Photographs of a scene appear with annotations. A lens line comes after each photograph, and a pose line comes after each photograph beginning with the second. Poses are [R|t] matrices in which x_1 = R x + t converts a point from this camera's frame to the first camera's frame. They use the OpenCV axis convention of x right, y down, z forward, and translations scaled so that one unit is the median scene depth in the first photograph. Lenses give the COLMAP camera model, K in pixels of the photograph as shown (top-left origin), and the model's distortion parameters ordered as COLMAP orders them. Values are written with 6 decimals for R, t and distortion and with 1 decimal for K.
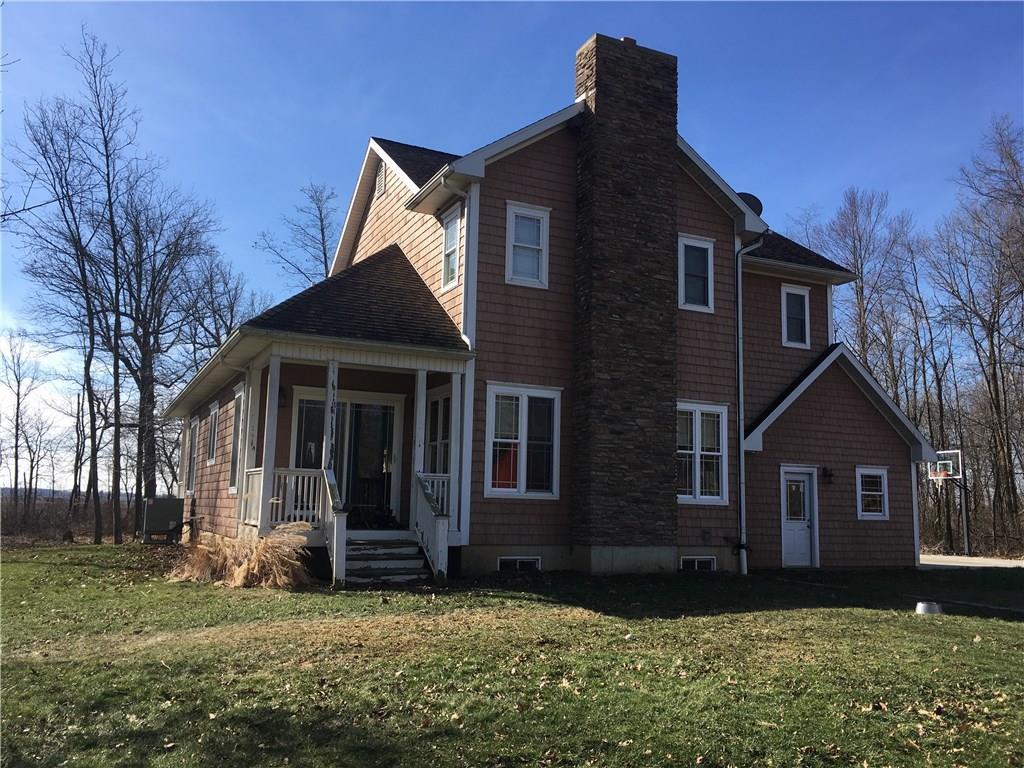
lens RADIAL K [[866.1, 0, 524.0], [0, 866.1, 381.4], [0, 0, 1]] dist [0.045990, -0.002453]
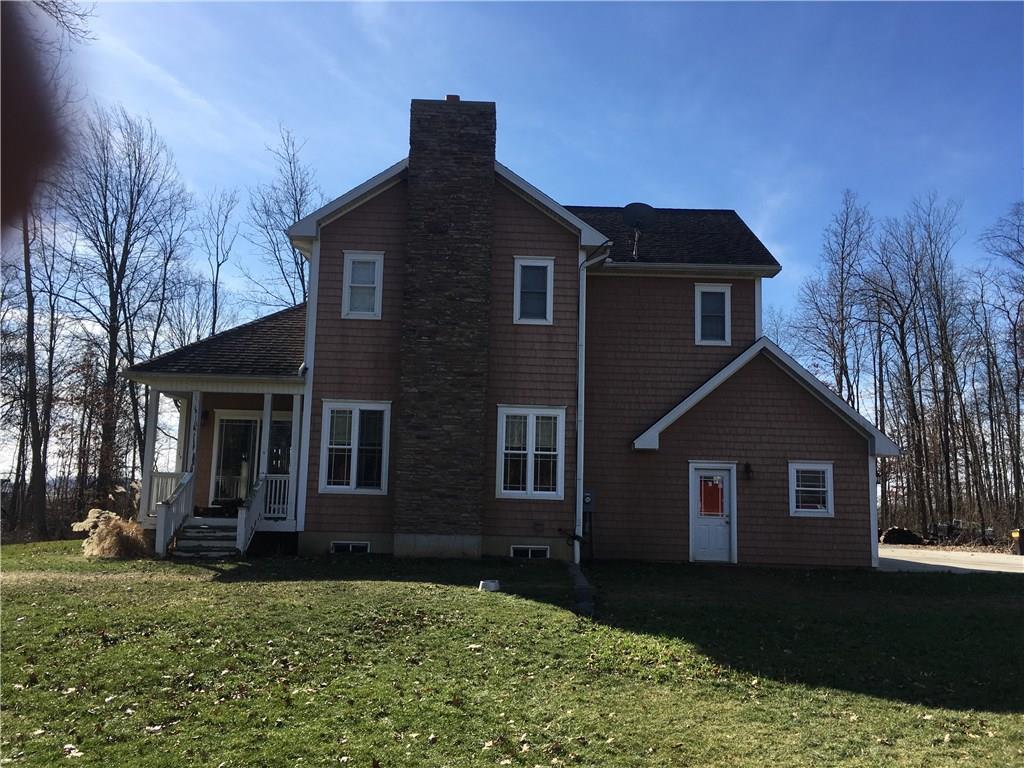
lens RADIAL K [[866.1, 0, 524.0], [0, 866.1, 381.4], [0, 0, 1]] dist [0.045990, -0.002453]
pose [[0.909045, -0.055596, -0.412973, 0.687821], [0.054631, 0.998406, -0.014154, 0.006905], [0.413102, -0.009694, 0.910633, -0.012170]]
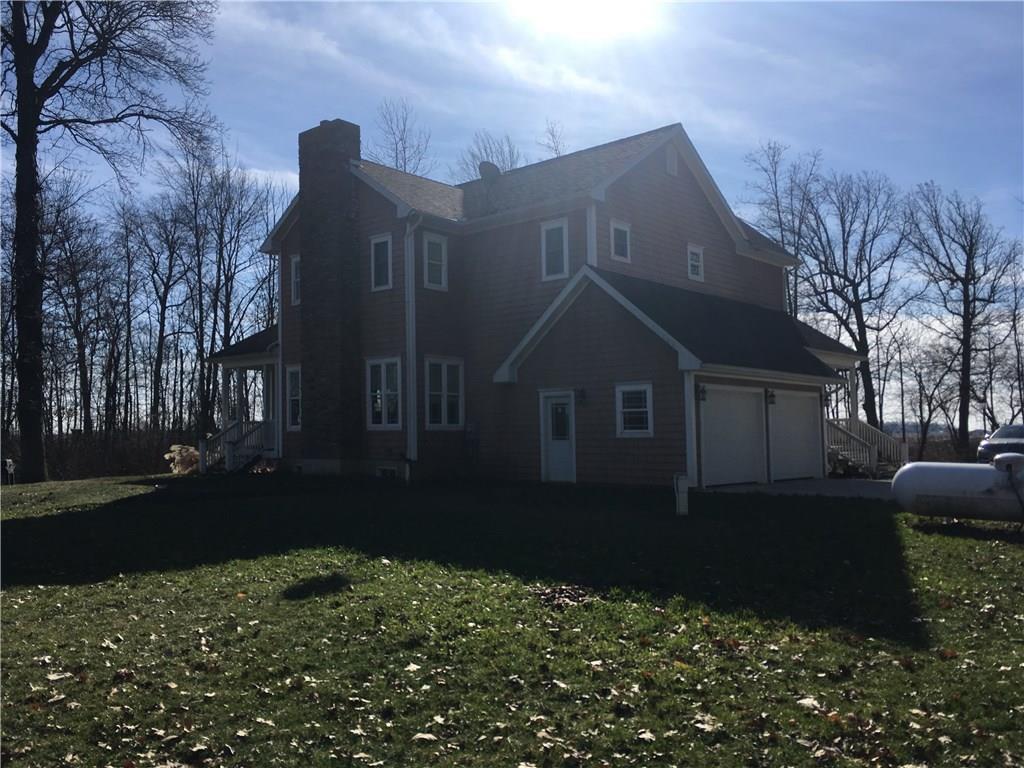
lens RADIAL K [[866.1, 0, 524.0], [0, 866.1, 381.4], [0, 0, 1]] dist [0.045990, -0.002453]
pose [[0.393514, -0.077521, -0.916044, 1.640603], [0.150738, 0.988393, -0.018890, 0.128942], [0.906877, -0.130649, 0.400632, 0.683527]]
